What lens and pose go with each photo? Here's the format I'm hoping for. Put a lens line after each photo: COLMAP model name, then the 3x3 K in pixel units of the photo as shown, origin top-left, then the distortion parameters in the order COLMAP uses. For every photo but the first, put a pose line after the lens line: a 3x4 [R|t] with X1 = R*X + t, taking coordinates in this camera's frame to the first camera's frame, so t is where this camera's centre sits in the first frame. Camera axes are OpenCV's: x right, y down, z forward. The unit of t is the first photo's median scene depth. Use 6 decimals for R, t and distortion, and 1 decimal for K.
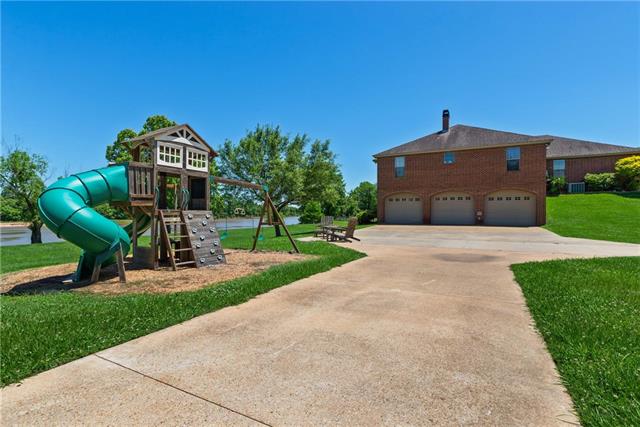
lens RADIAL K [[311.4, 0, 315.2], [0, 311.4, 217.7], [0, 0, 1]] dist [-0.000633, -0.000850]
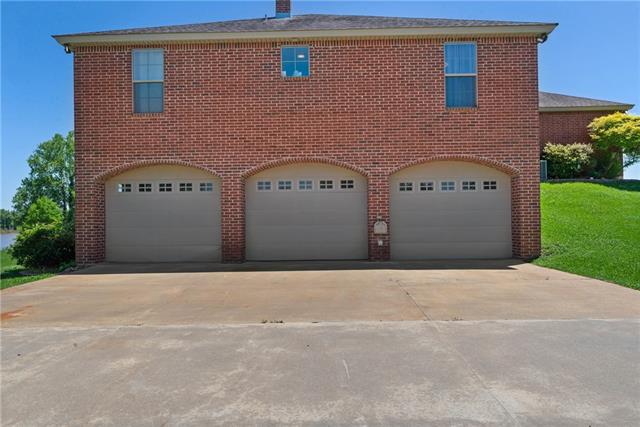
lens RADIAL K [[443.8, 0, 319.7], [0, 443.8, 216.0], [0, 0, 1]] dist [-0.003160, -0.000995]
pose [[0.888969, -0.005098, 0.457938, 0.233872], [0.019423, 0.999458, -0.026578, -0.014292], [-0.457555, 0.032521, 0.888587, 0.566751]]
